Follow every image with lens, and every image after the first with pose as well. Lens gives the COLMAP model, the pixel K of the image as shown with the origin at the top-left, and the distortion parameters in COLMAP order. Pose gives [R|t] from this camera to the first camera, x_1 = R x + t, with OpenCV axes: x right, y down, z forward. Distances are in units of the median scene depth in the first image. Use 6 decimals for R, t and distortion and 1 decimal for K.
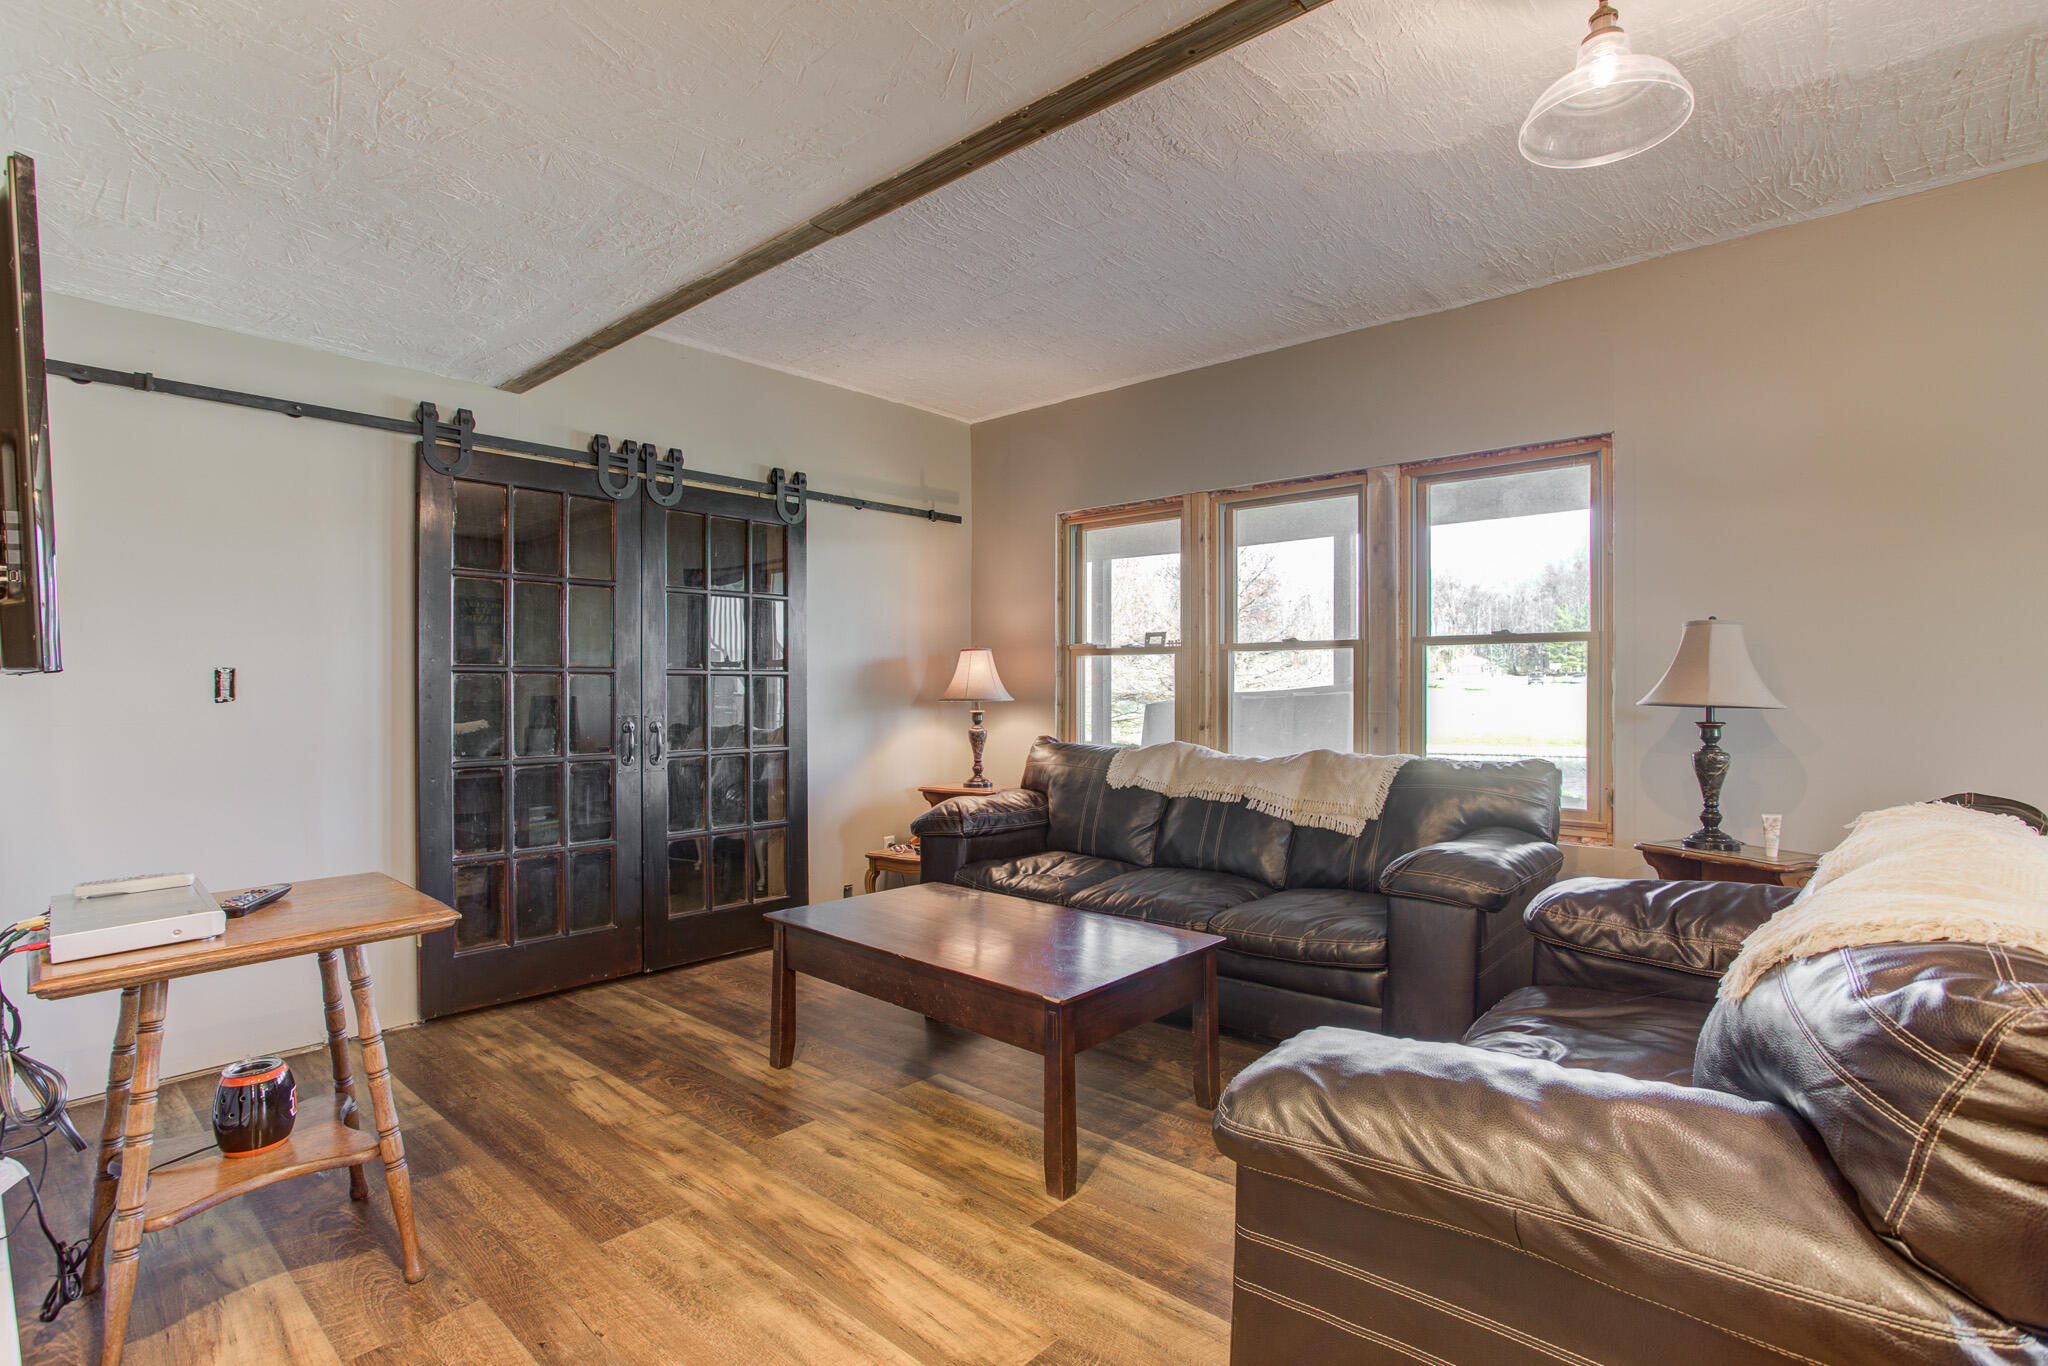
lens RADIAL K [[986.7, 0, 1023.1], [0, 986.7, 688.3], [0, 0, 1]] dist [-0.073824, 0.032532]
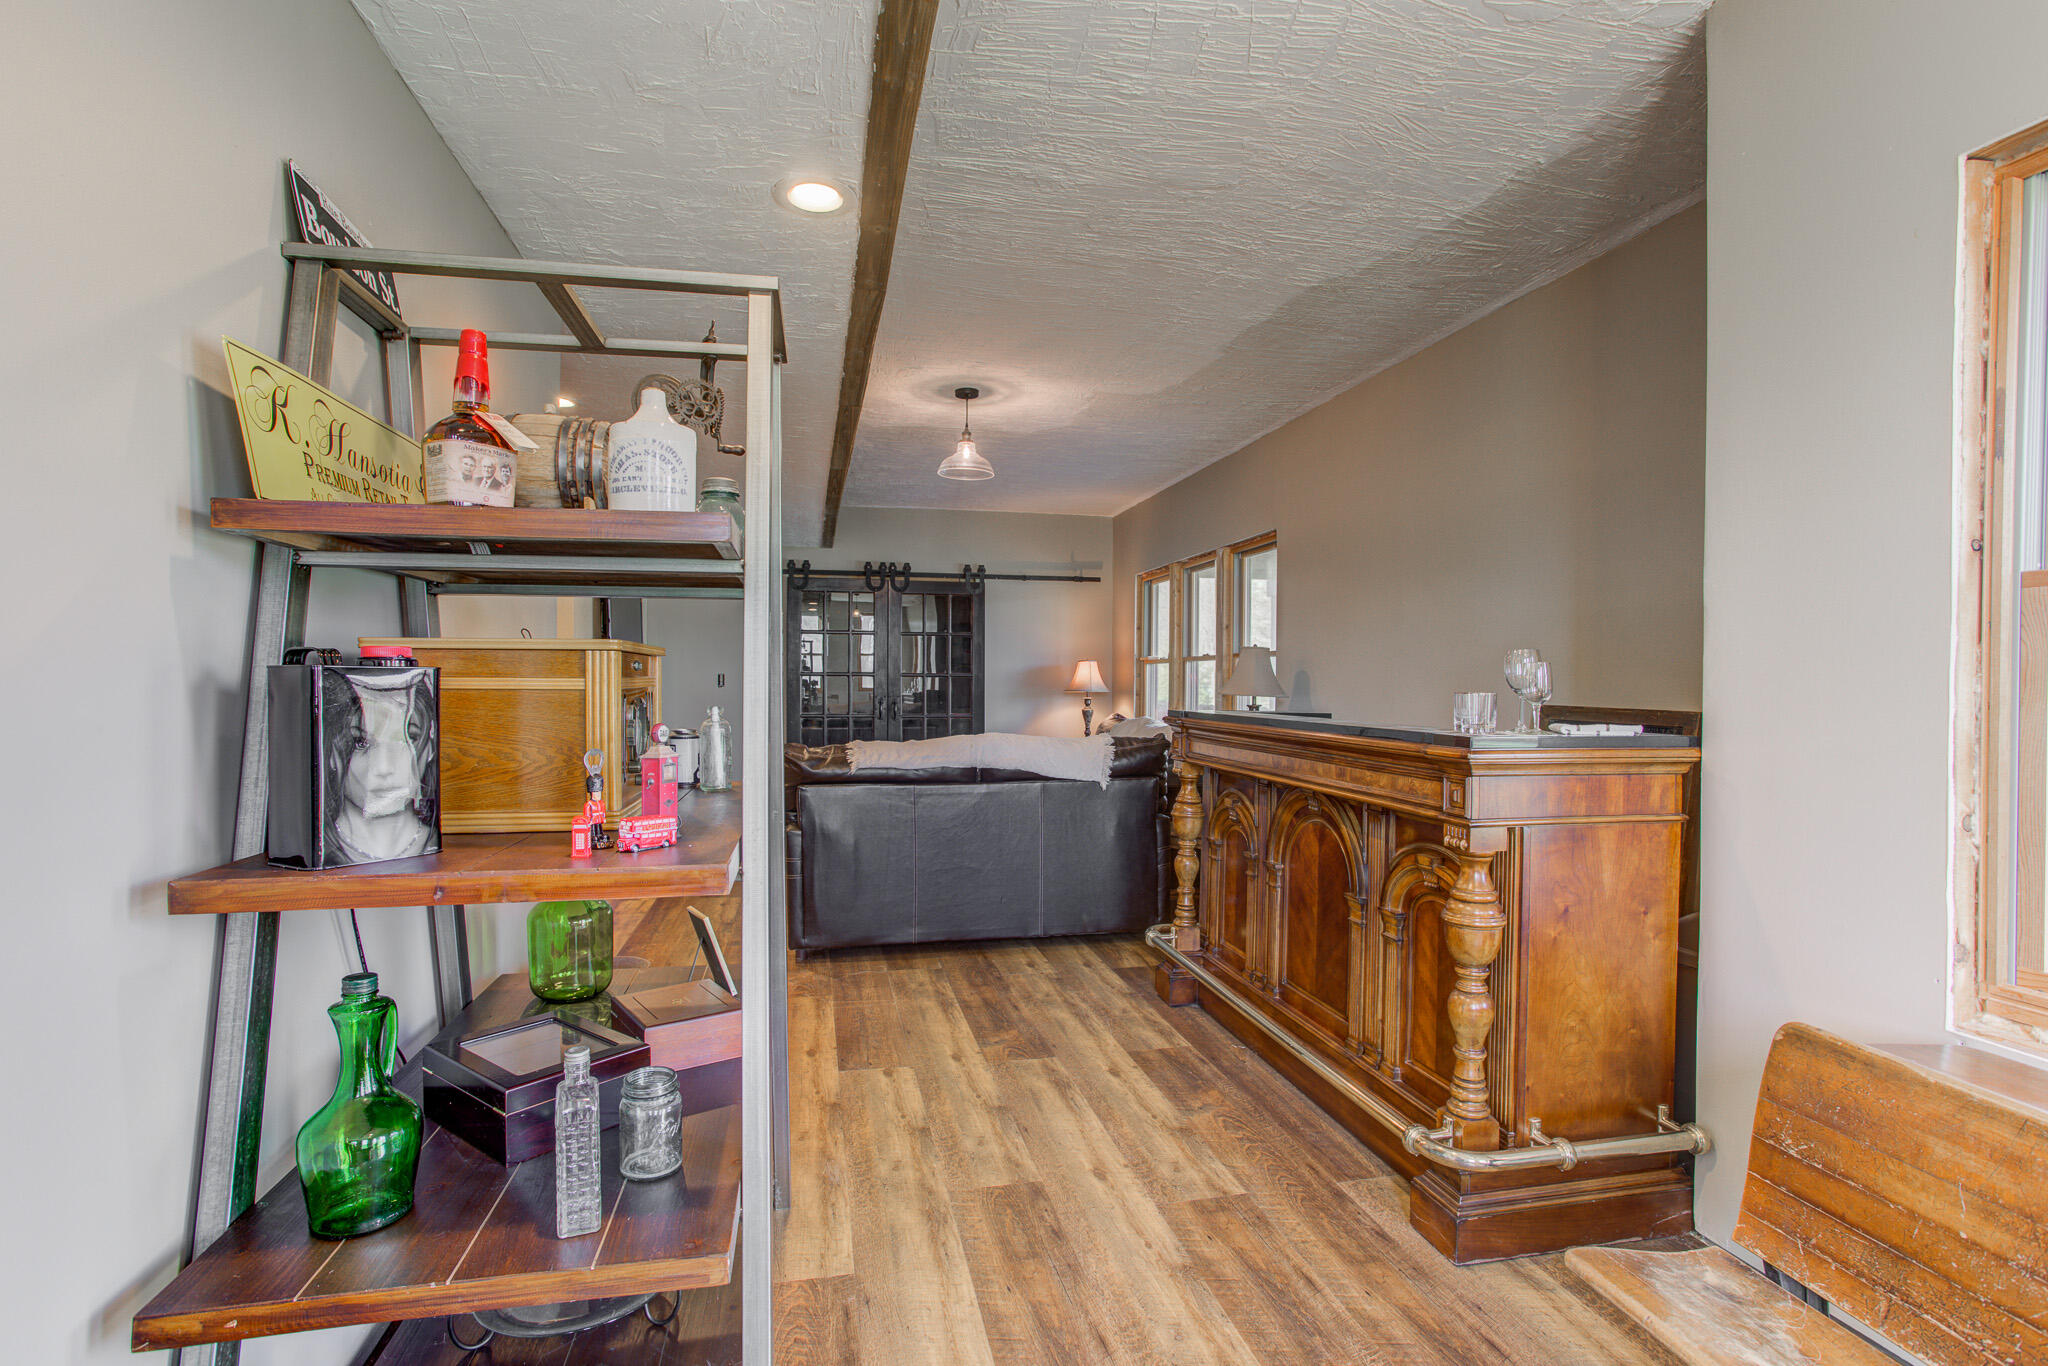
lens RADIAL K [[1027.6, 0, 1027.8], [0, 1027.6, 670.3], [0, 0, 1]] dist [-0.051925, 0.048925]
pose [[0.803678, -0.004723, -0.595045, 0.880172], [-0.005043, 0.999879, -0.014746, 0.002387], [0.595043, 0.014852, 0.803557, -0.434957]]
